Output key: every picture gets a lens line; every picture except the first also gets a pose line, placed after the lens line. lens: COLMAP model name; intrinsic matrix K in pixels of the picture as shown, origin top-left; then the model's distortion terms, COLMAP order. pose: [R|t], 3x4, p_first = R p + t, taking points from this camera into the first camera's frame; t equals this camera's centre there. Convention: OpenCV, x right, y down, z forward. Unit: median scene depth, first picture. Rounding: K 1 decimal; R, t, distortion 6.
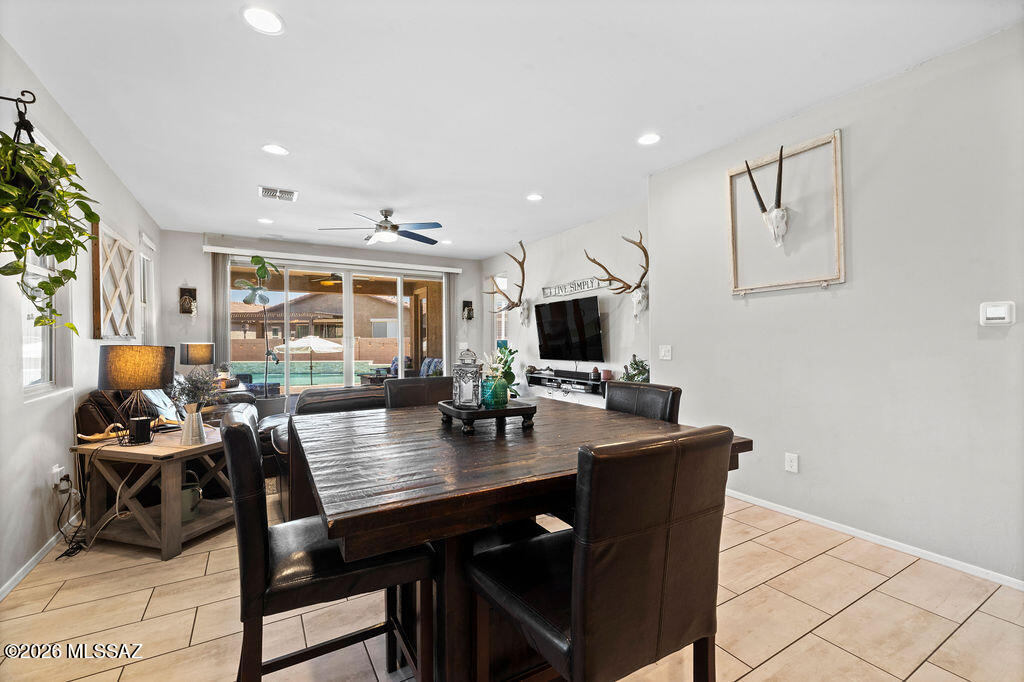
lens RADIAL K [[440.0, 0, 514.4], [0, 440.0, 339.7], [0, 0, 1]] dist [-0.003694, 0.000789]
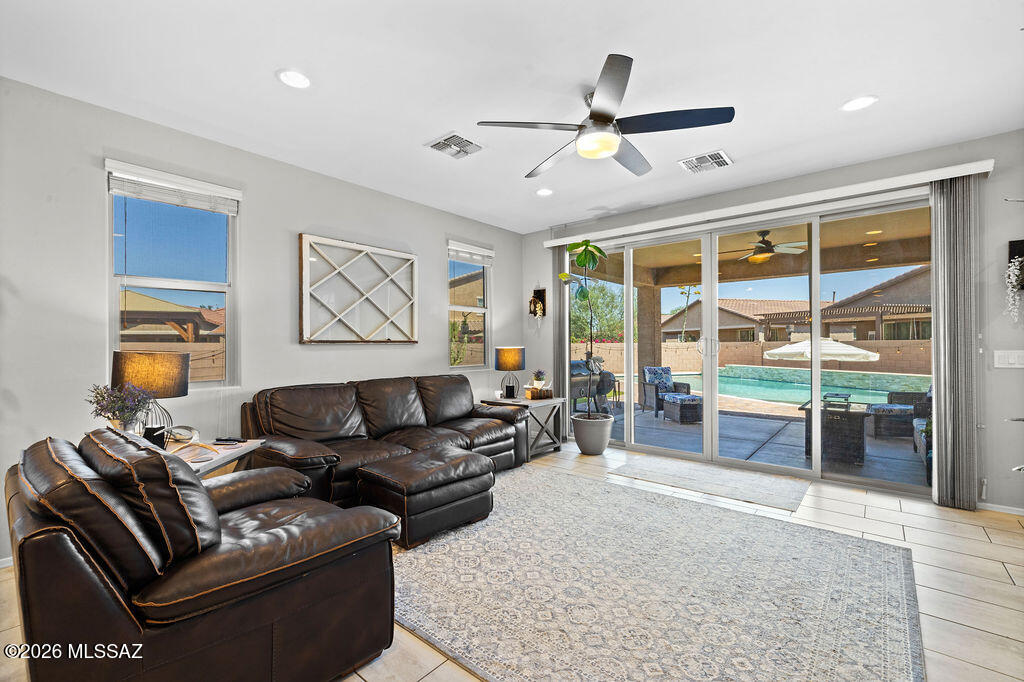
lens RADIAL K [[440.0, 0, 513.8], [0, 440.0, 341.9], [0, 0, 1]] dist [-0.003694, 0.000789]
pose [[0.330227, -0.002324, -0.943899, 0.138744], [0.000732, 0.999997, -0.002206, -0.001474], [0.943901, 0.000037, 0.330228, 0.629216]]
